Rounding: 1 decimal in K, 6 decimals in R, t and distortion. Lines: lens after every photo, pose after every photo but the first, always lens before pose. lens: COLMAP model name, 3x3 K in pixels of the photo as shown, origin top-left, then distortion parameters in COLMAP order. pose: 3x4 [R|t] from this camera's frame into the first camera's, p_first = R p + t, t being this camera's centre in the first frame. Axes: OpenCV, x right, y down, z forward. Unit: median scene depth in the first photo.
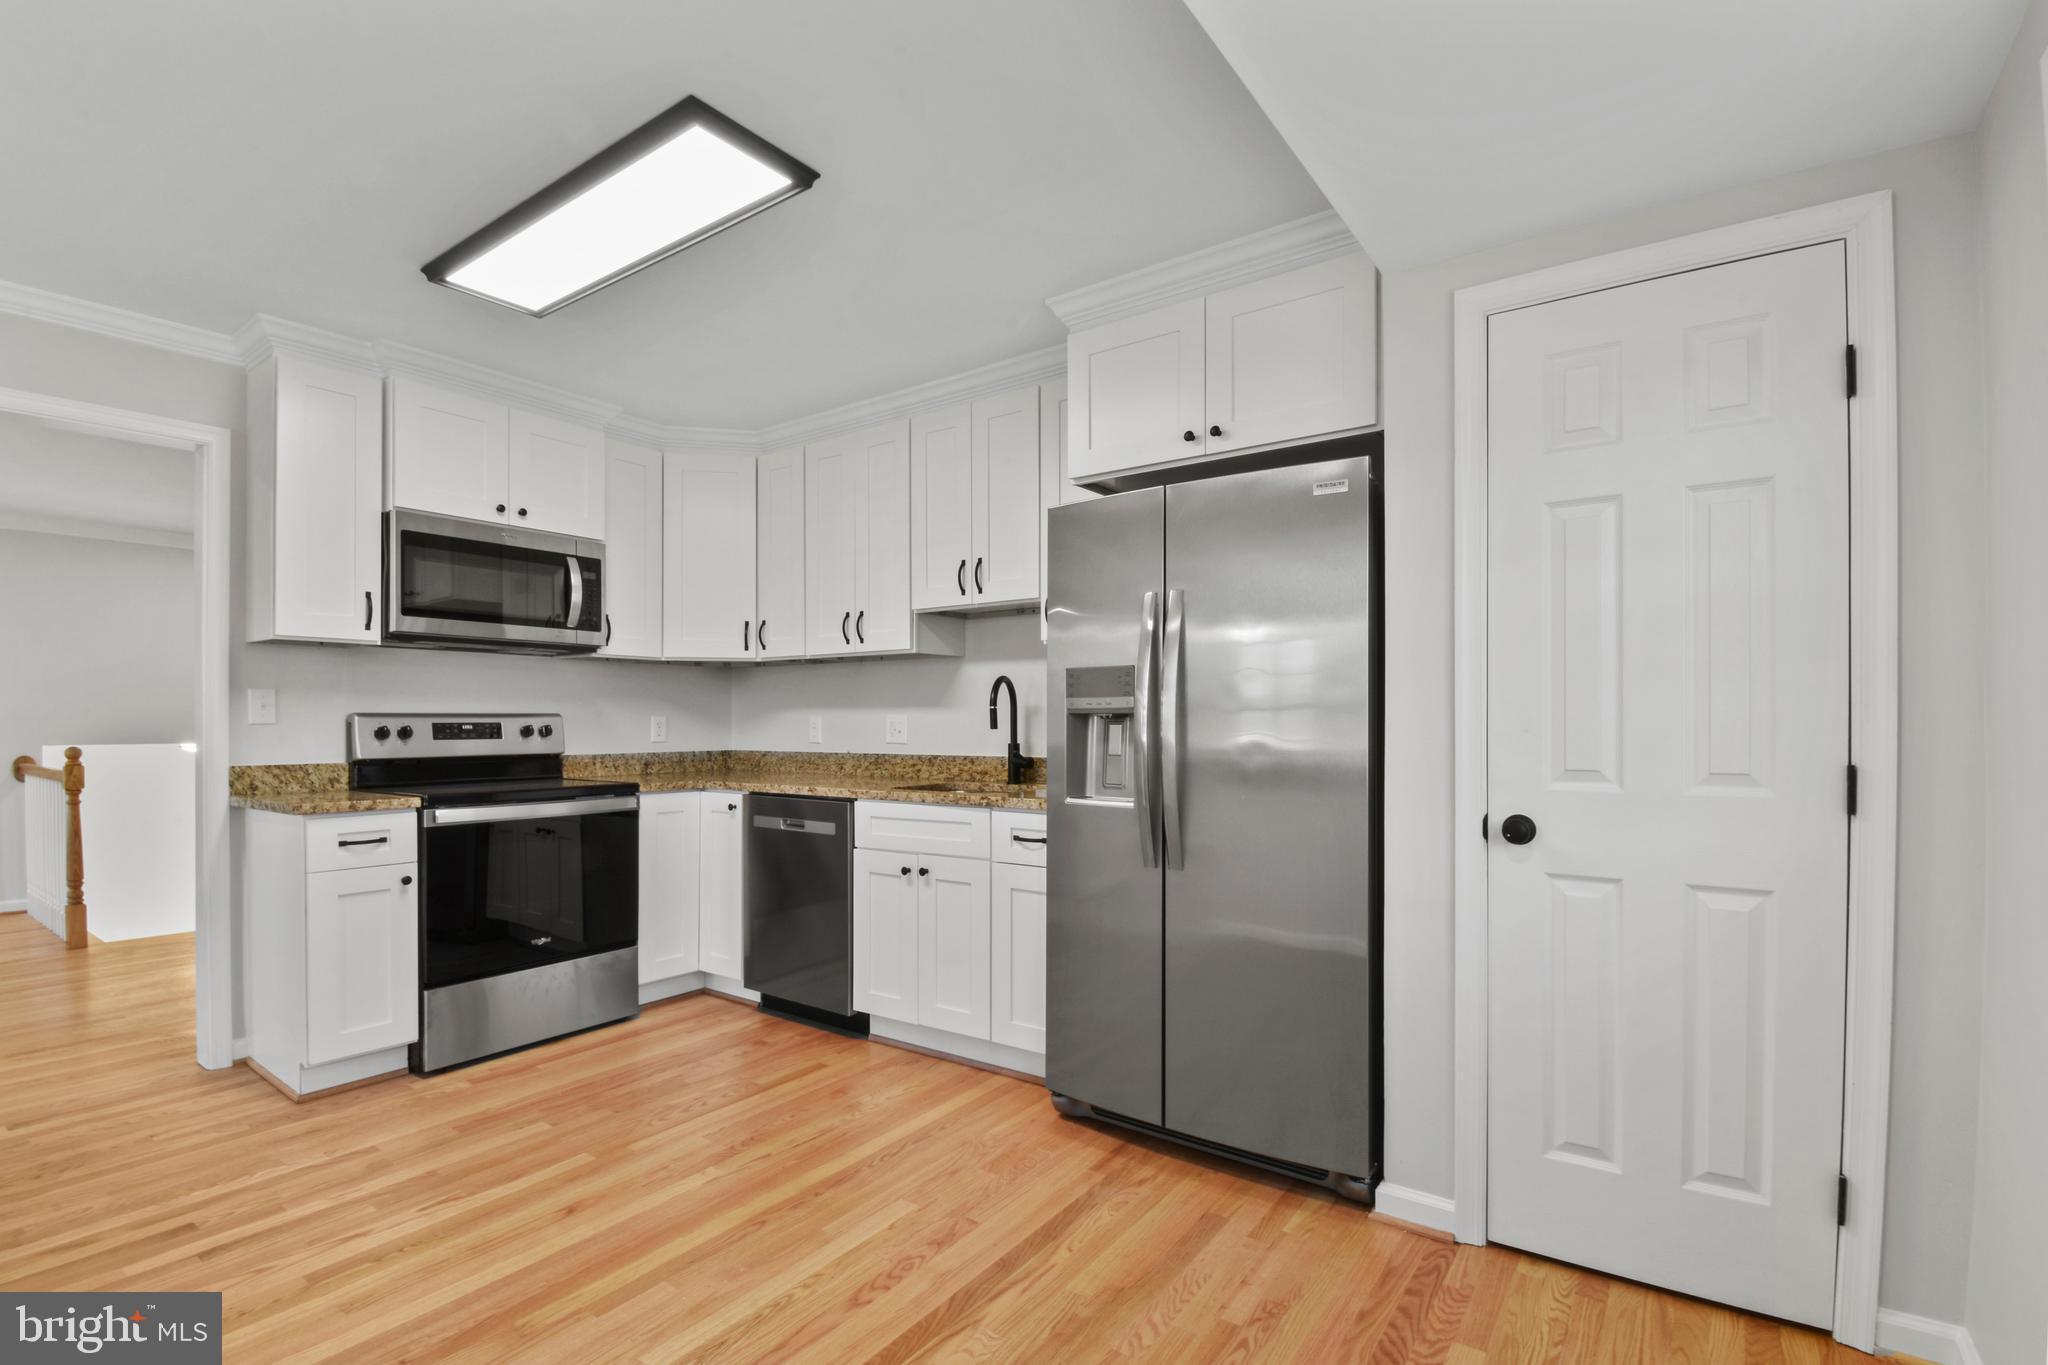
lens RADIAL K [[940.1, 0, 1049.5], [0, 940.1, 731.0], [0, 0, 1]] dist [0.015583, -0.027661]
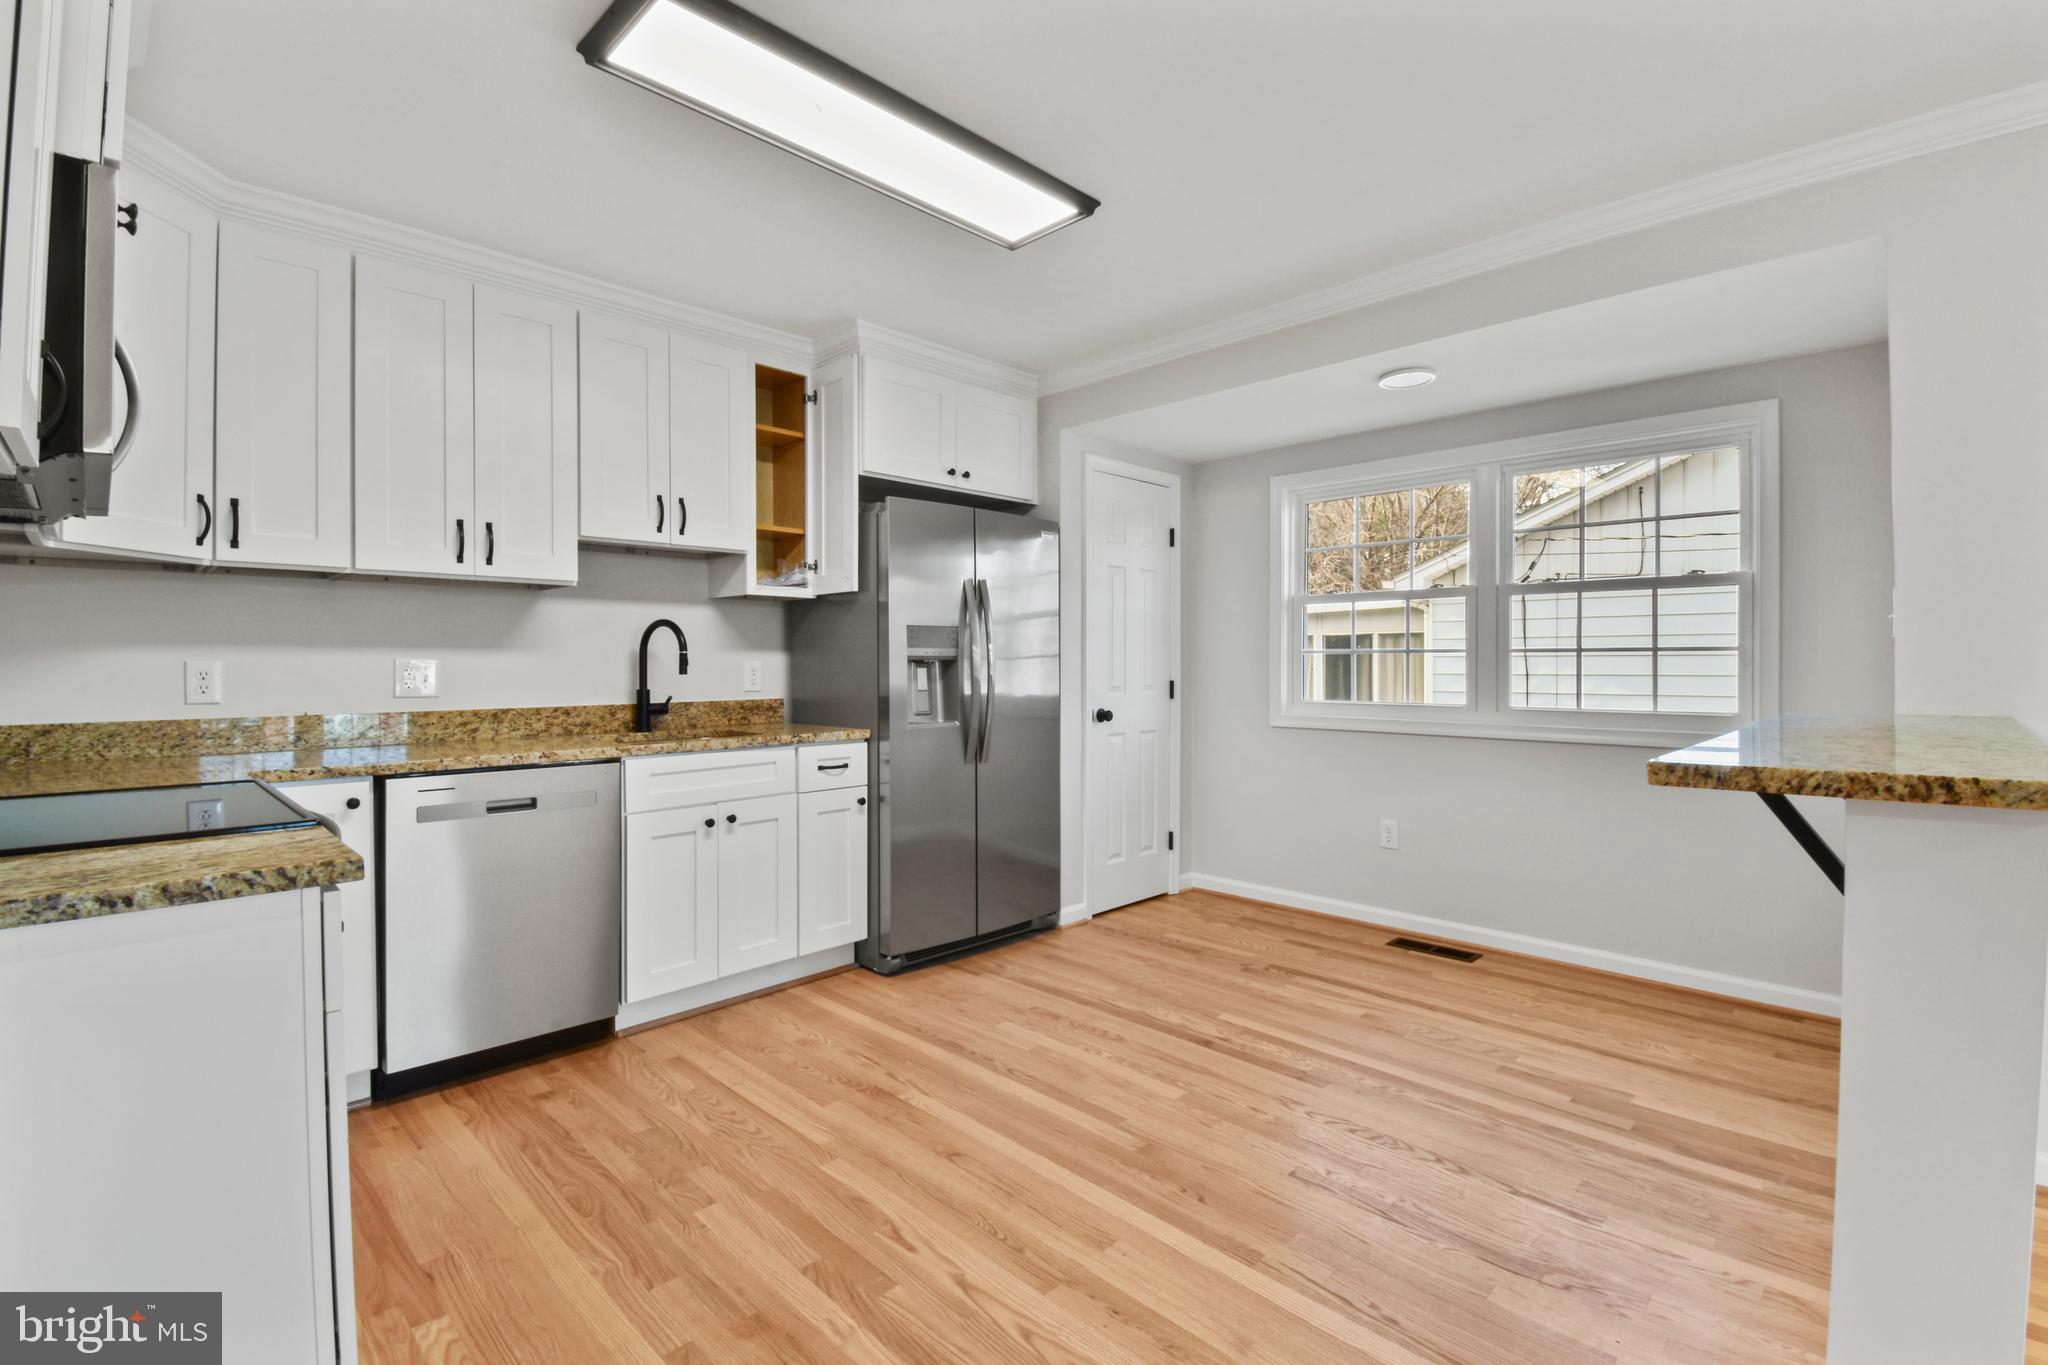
lens RADIAL K [[904.1, 0, 1024.0], [0, 904.1, 682.5], [0, 0, 1]] dist [0.001805, -0.023411]
pose [[0.170351, -0.020154, 0.985177, -1.027894], [0.012344, 0.999756, 0.018318, -0.007085], [-0.985306, 0.009040, 0.170558, 0.543925]]
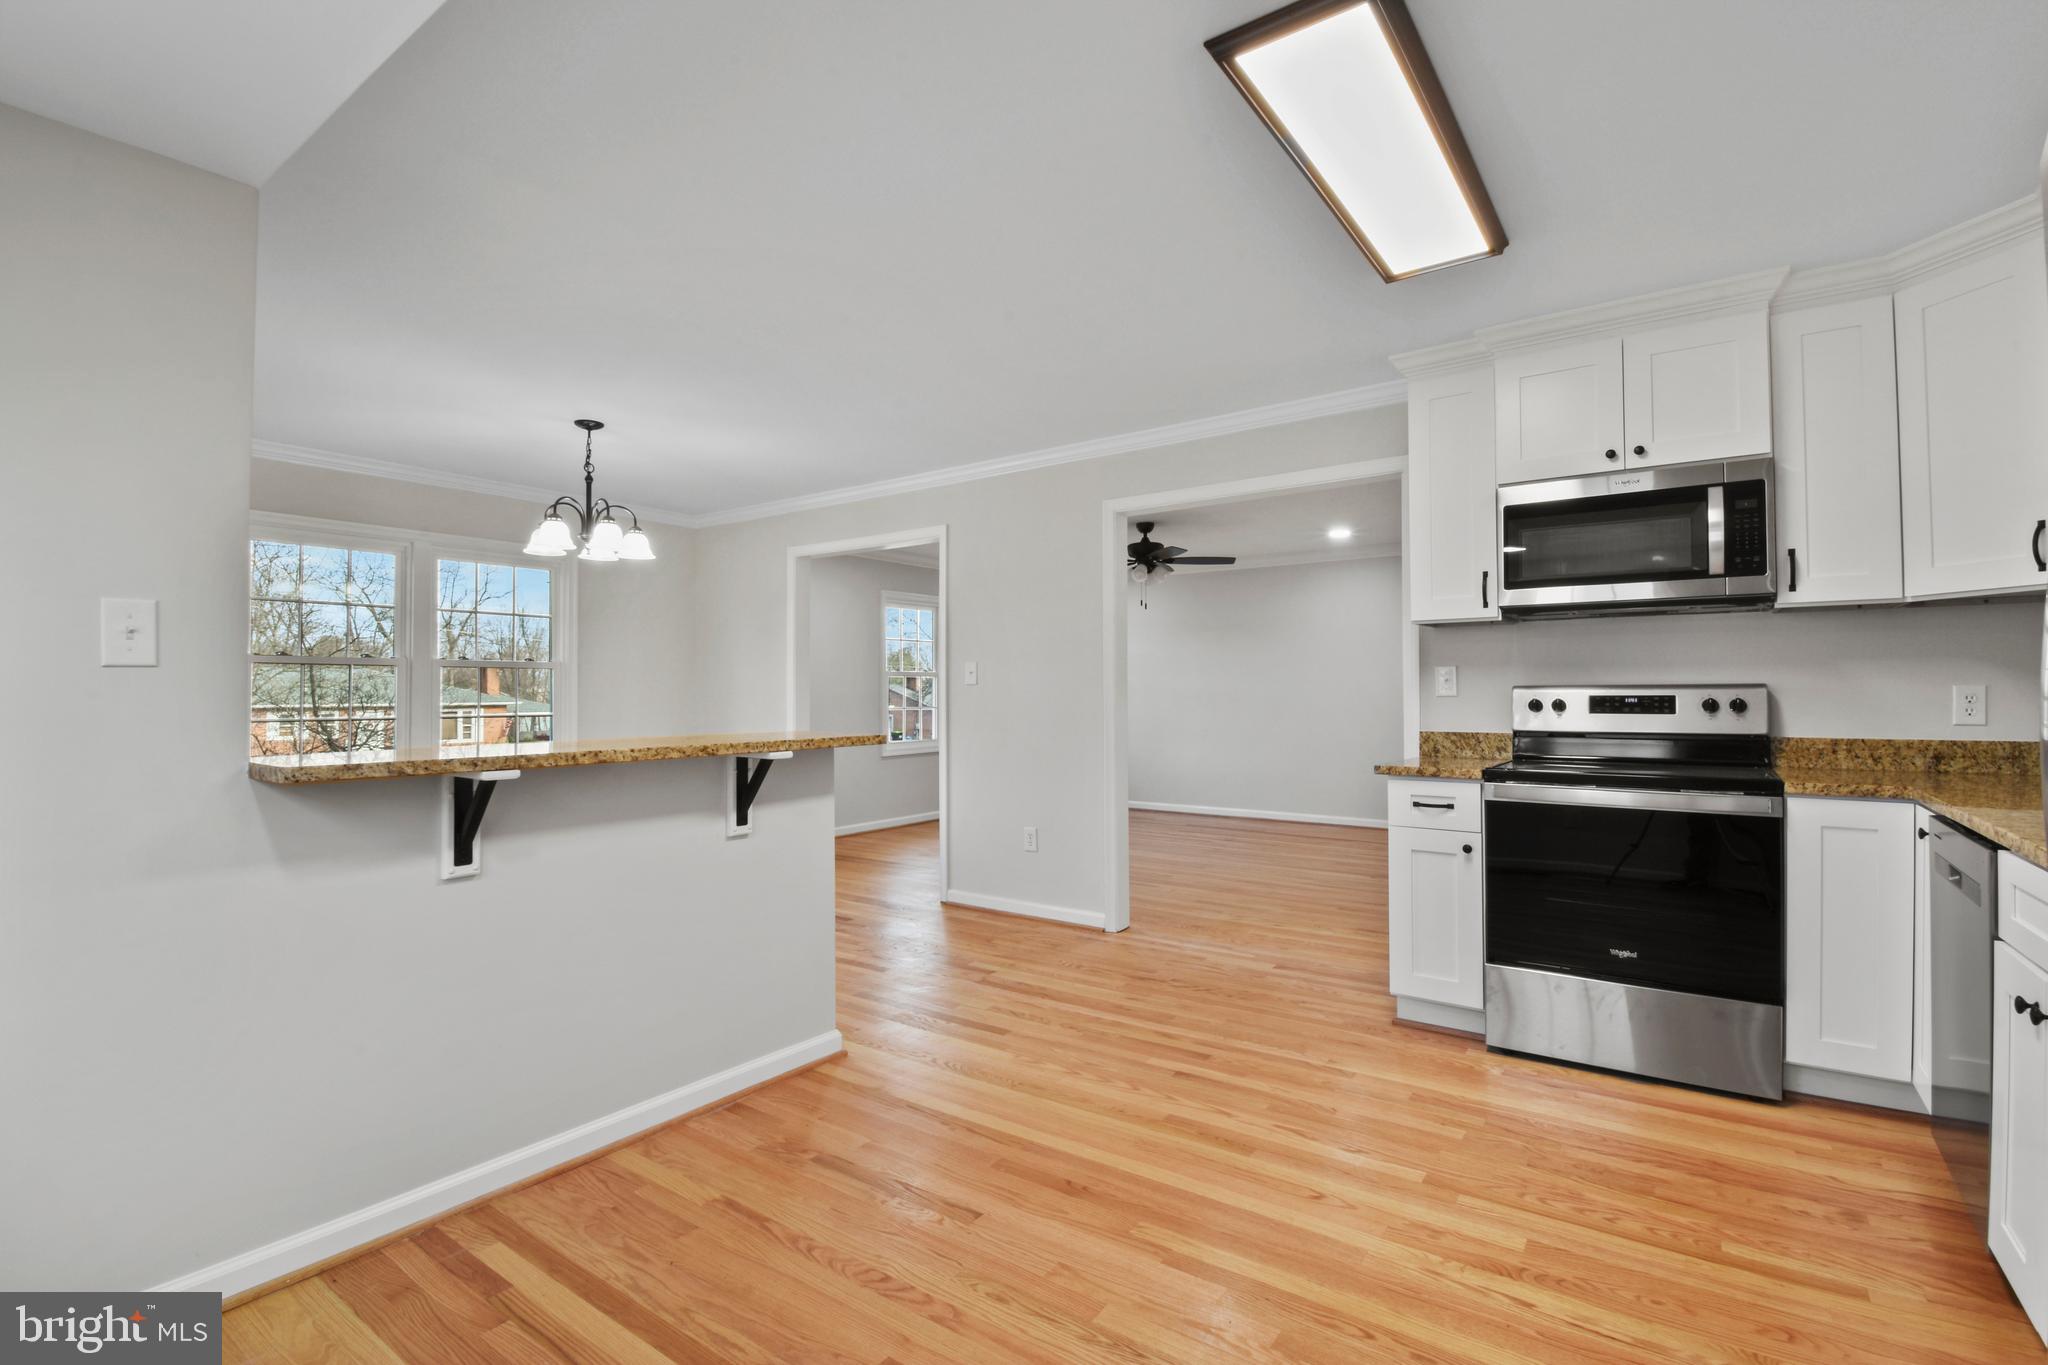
lens RADIAL K [[941.2, 0, 1024.0], [0, 941.2, 682.5], [0, 0, 1]] dist [0.032205, -0.028048]
pose [[-0.017982, -0.010207, -0.999786, 0.351198], [-0.006049, 0.999931, -0.010100, -0.009849], [0.999820, 0.005866, -0.018042, 0.508828]]
